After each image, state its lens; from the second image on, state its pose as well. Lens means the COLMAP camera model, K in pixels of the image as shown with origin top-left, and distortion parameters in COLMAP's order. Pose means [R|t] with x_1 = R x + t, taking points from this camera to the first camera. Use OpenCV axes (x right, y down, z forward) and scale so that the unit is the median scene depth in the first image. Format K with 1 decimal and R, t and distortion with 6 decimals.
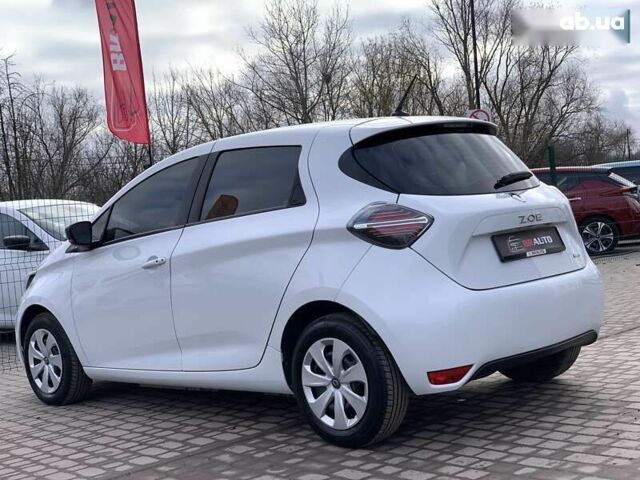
lens RADIAL K [[944.6, 0, 320.0], [0, 944.6, 240.0], [0, 0, 1]] dist [0.159495, -0.610413]
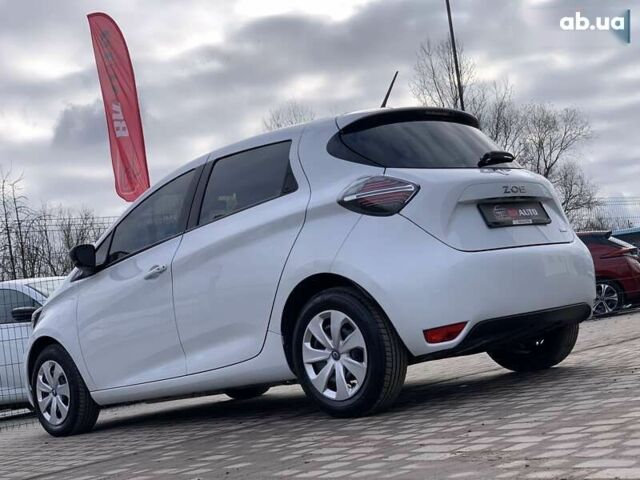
lens RADIAL K [[944.6, 0, 320.0], [0, 944.6, 240.0], [0, 0, 1]] dist [0.159495, -0.610413]
pose [[0.998373, -0.056790, -0.005071, 0.011592], [0.055736, 0.990832, -0.123065, 0.147164], [0.012014, 0.122582, 0.992386, -0.025943]]
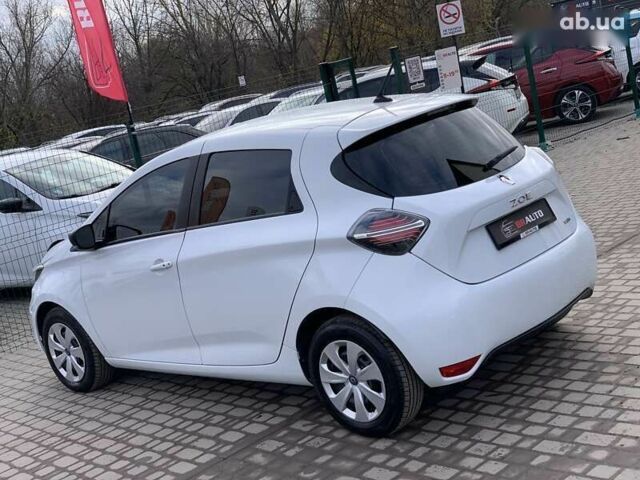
lens RADIAL K [[943.4, 0, 311.5], [0, 943.4, 236.3], [0, 0, 1]] dist [0.167599, -0.675678]
pose [[0.992548, -0.121847, 0.001376, -0.011037], [0.120384, 0.982255, 0.143814, -0.158917], [-0.018875, -0.142576, 0.989604, -0.023868]]
